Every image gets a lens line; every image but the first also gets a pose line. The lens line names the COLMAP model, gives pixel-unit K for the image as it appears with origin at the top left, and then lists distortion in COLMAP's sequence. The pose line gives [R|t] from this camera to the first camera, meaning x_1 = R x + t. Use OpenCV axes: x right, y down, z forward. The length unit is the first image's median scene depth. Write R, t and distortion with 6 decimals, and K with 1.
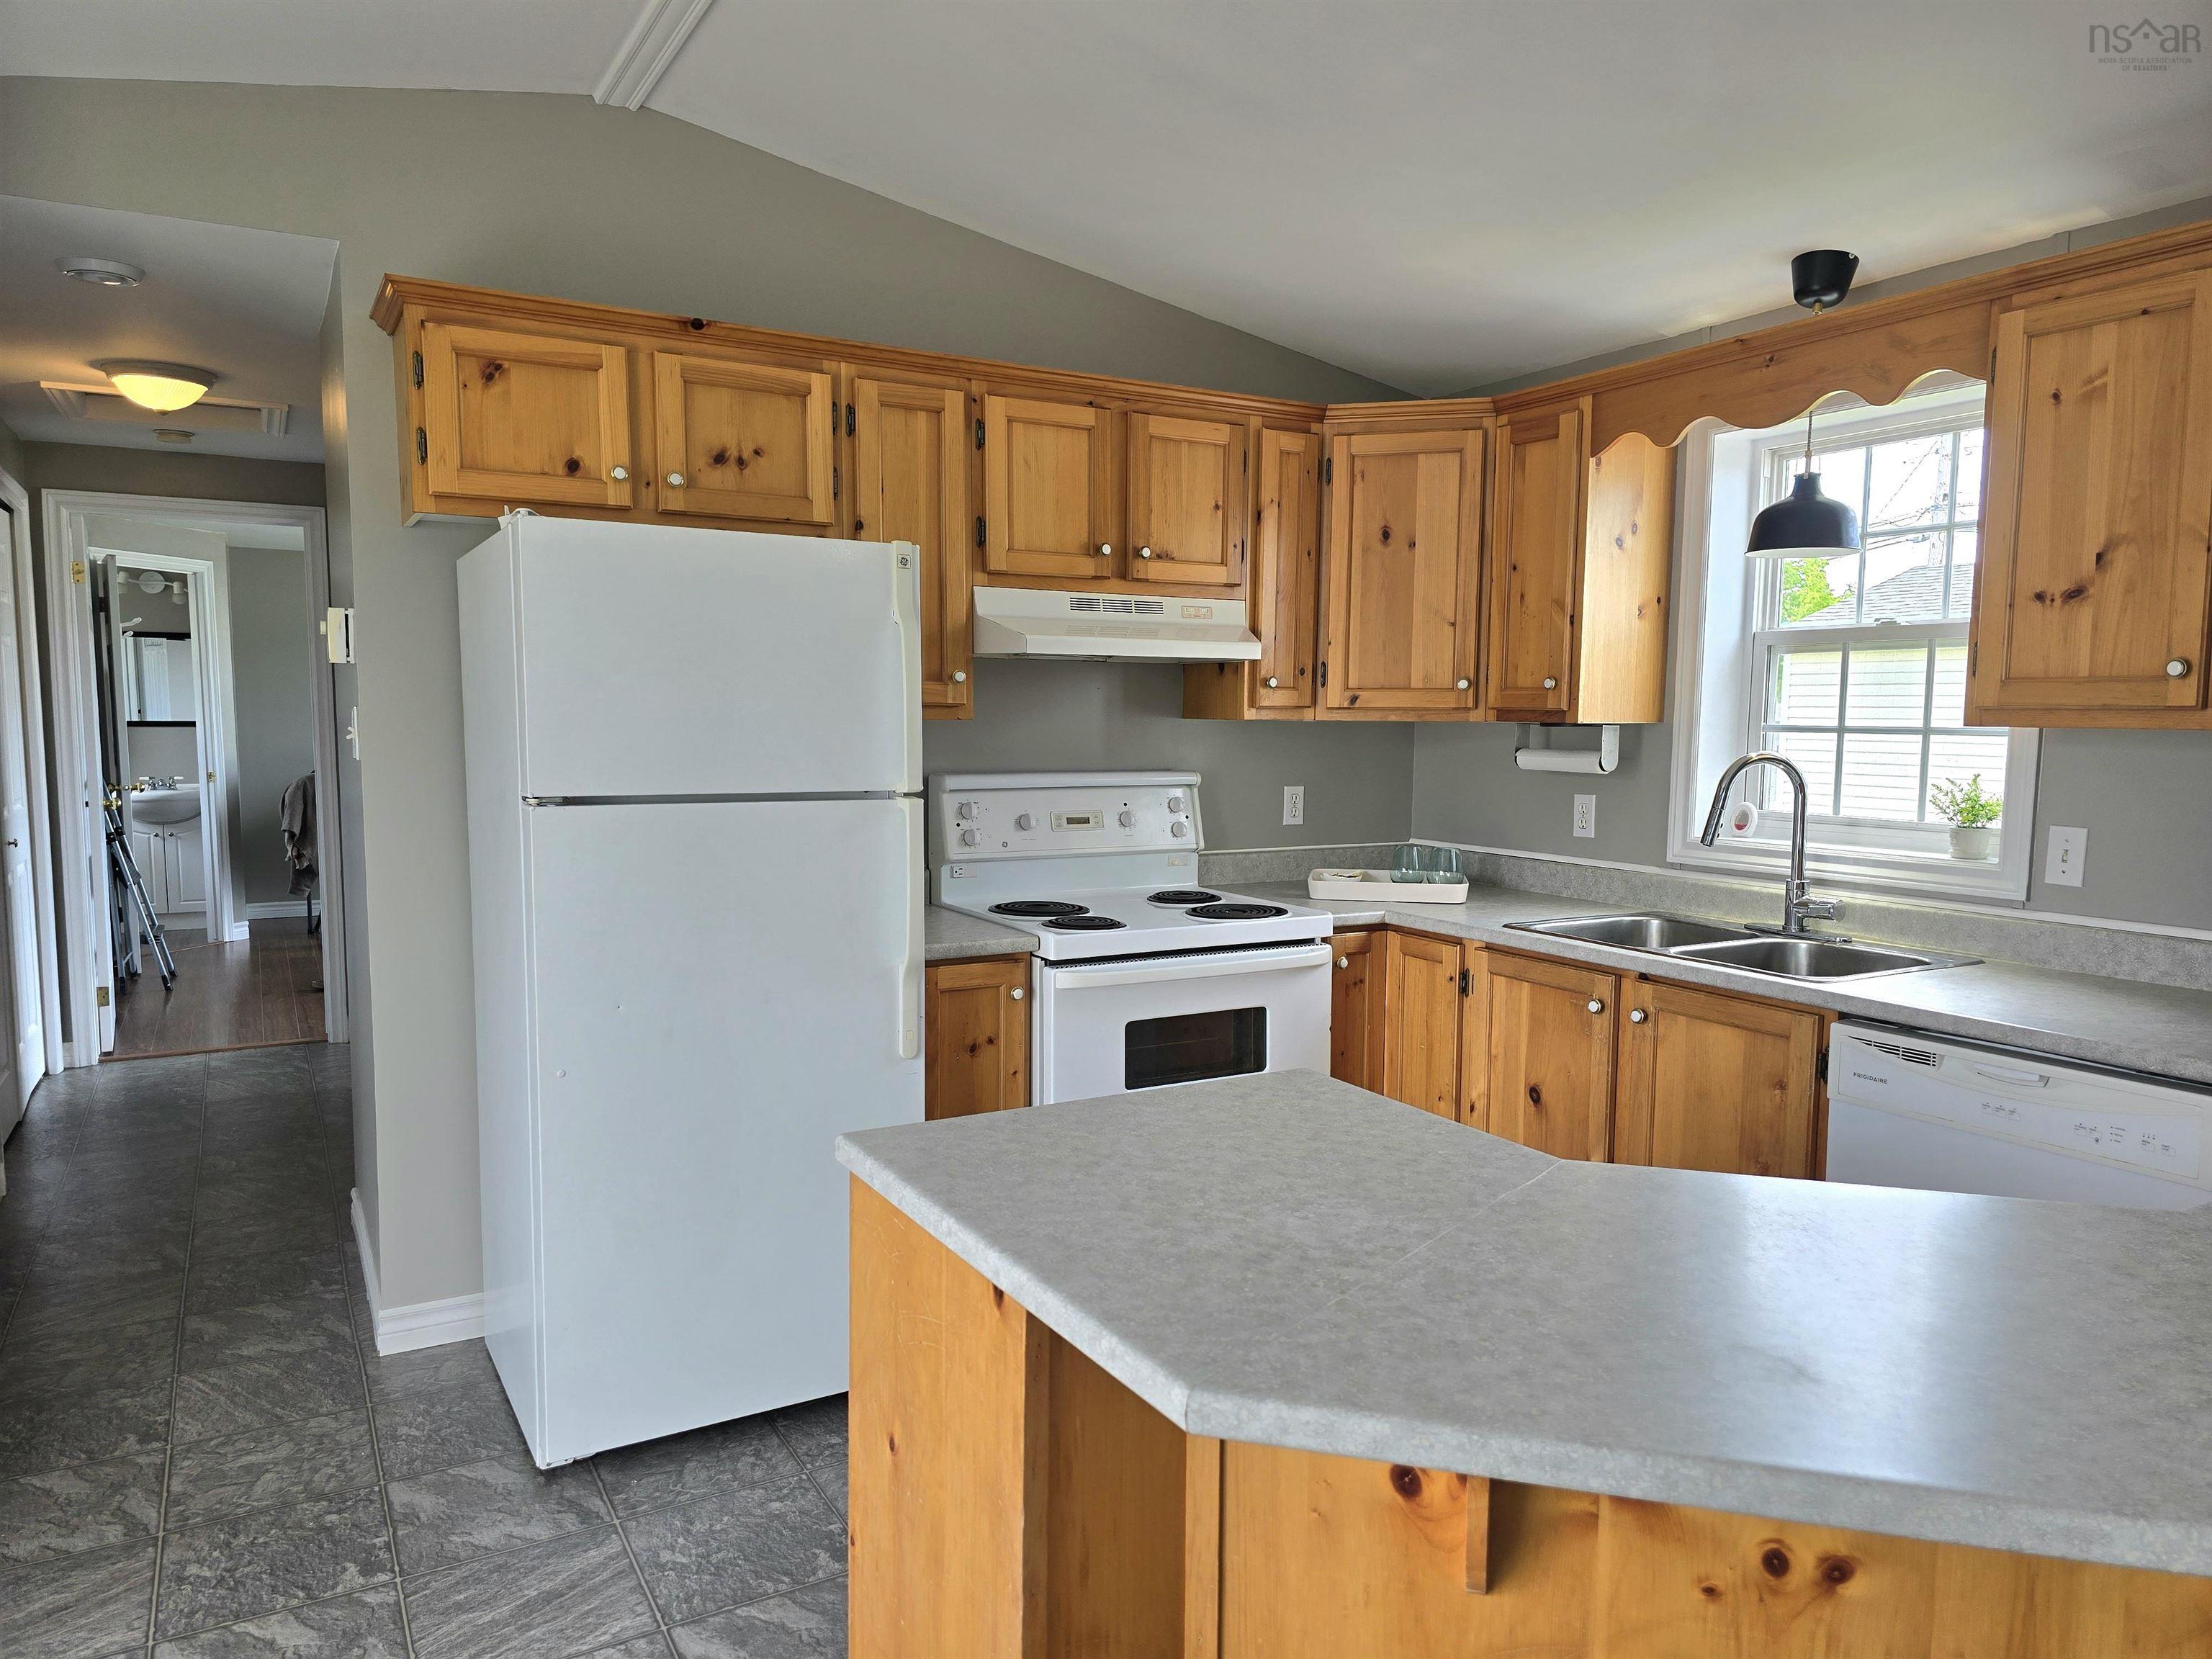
lens RADIAL K [[1495.9, 0, 1100.2], [0, 1495.9, 881.1], [0, 0, 1]] dist [0.074372, -0.001500]
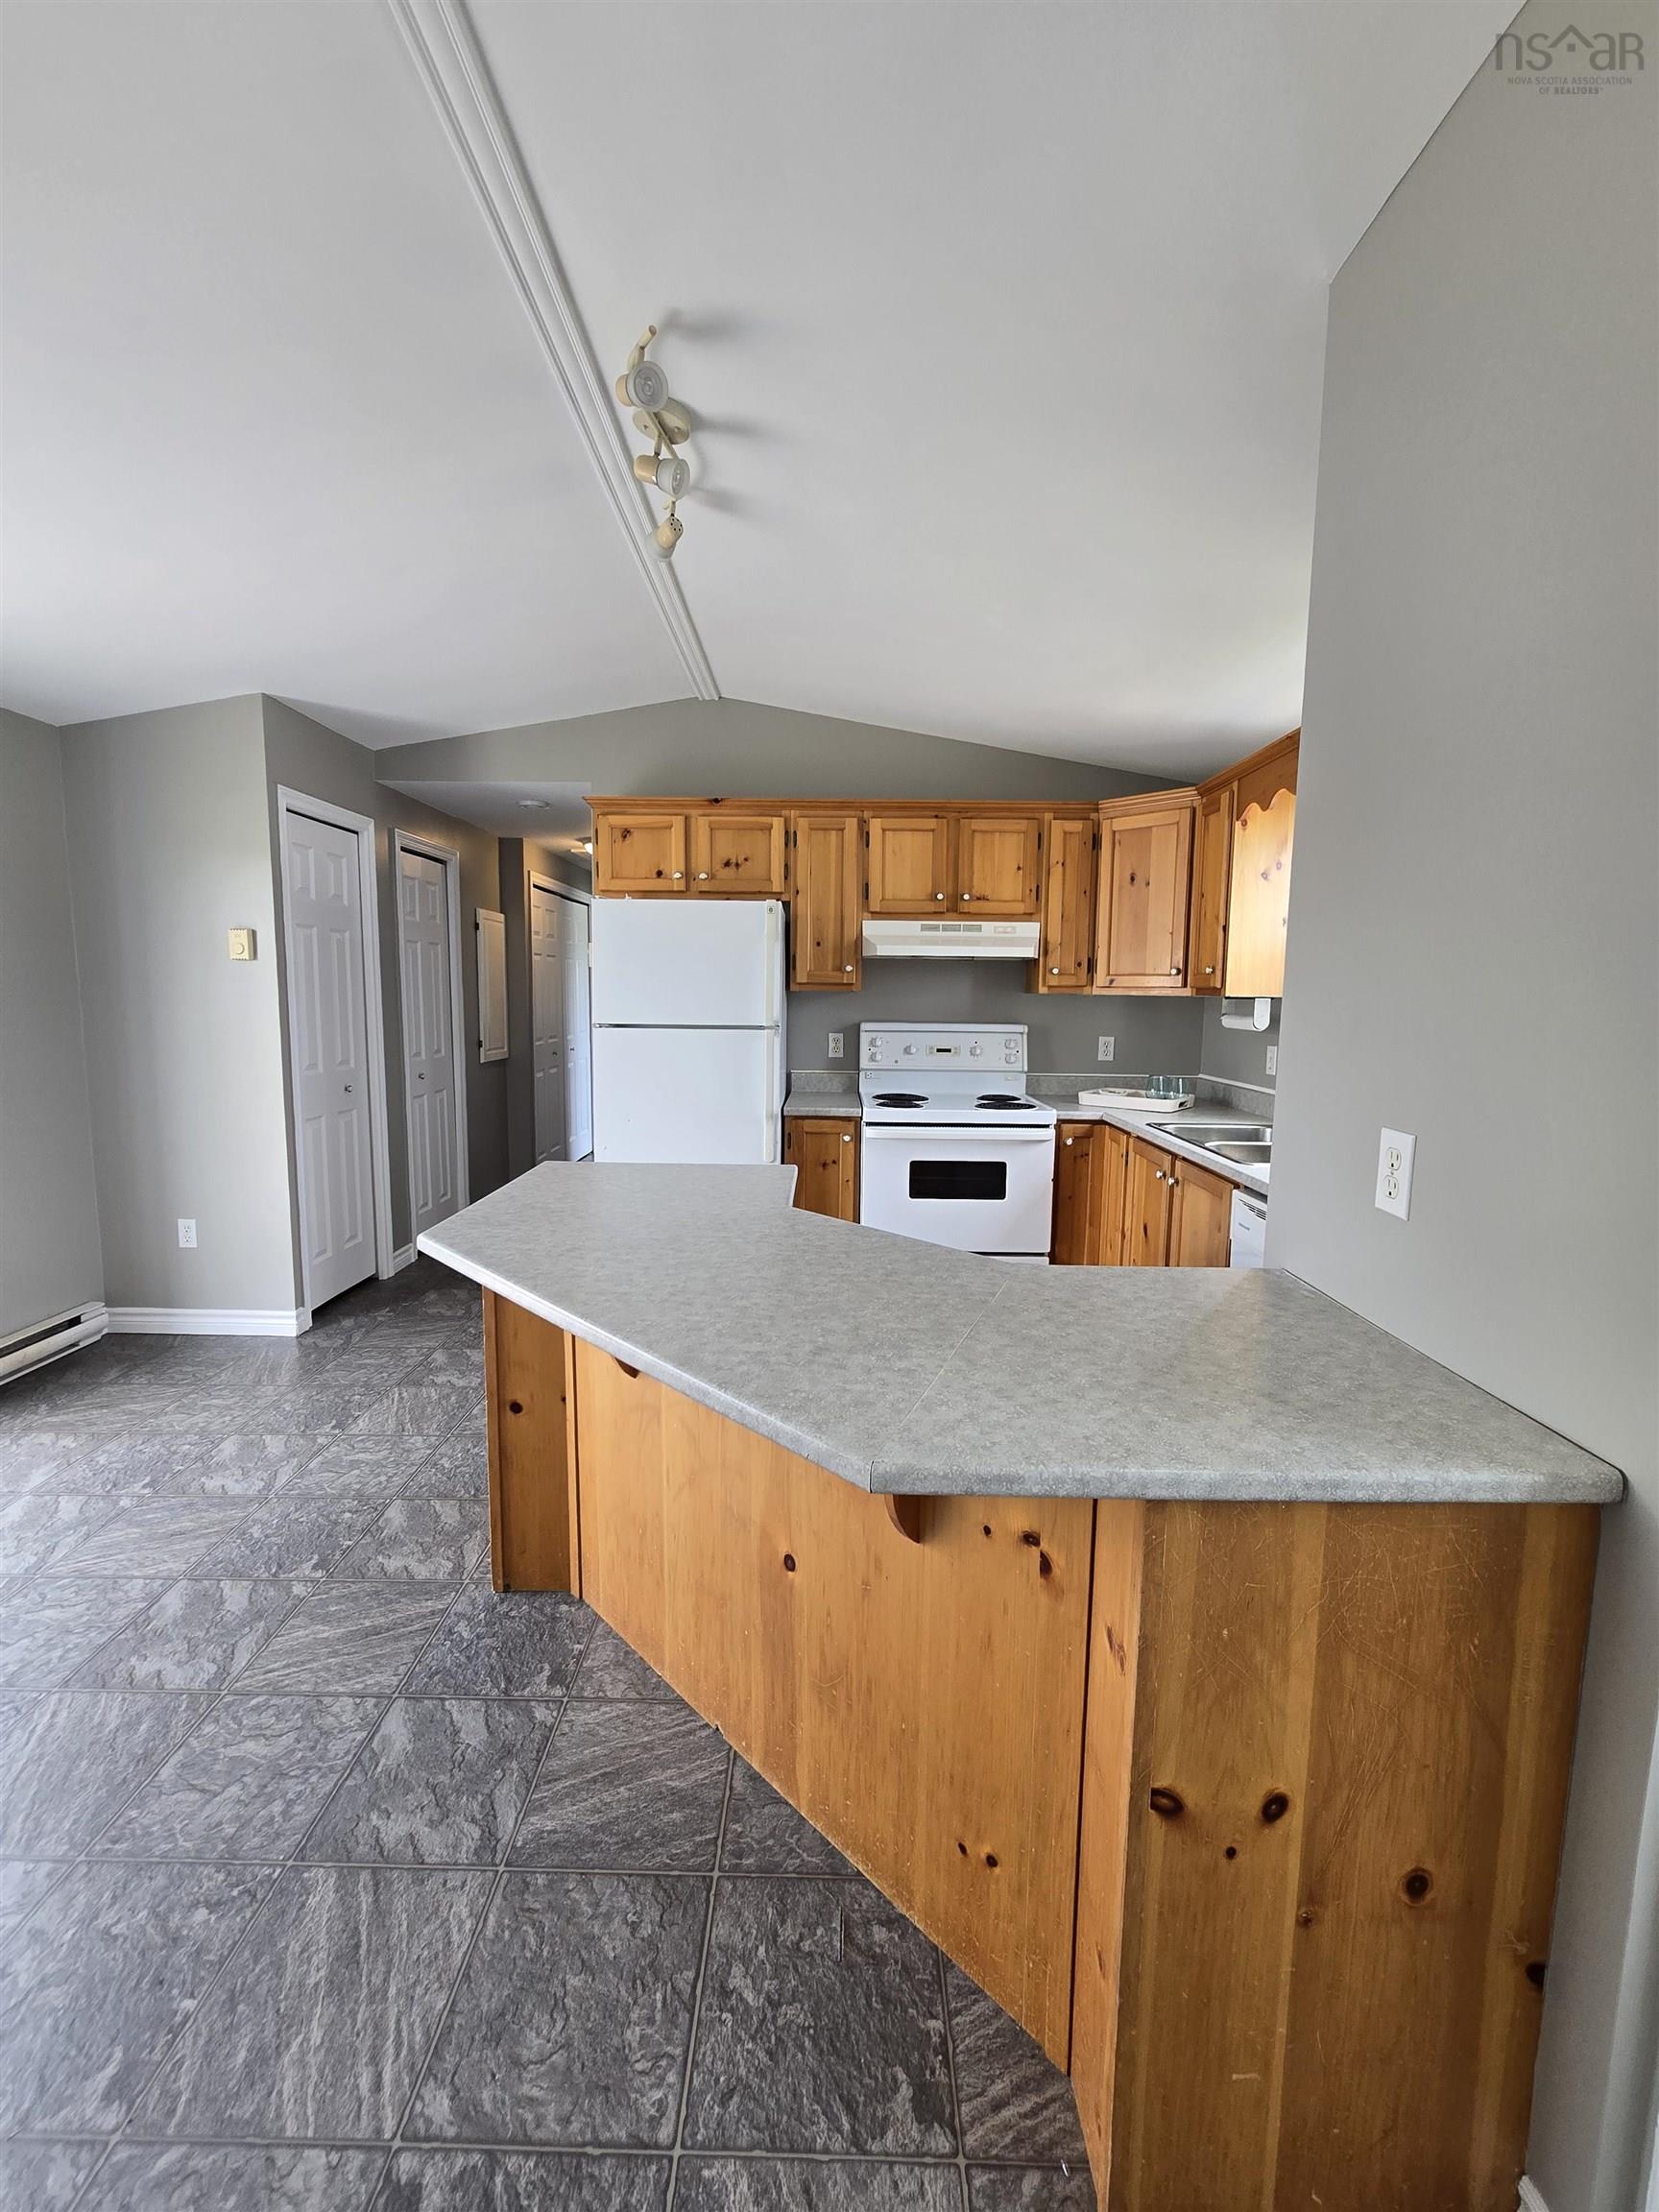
lens RADIAL K [[907.0, 0, 829.5], [0, 907.0, 1106.0], [0, 0, 1]] dist [-0.000499, 0.000267]
pose [[0.859127, 0.063965, -0.507749, 0.454198], [-0.063385, 0.997819, 0.018454, 0.014516], [0.507822, 0.016330, 0.861307, 0.014729]]
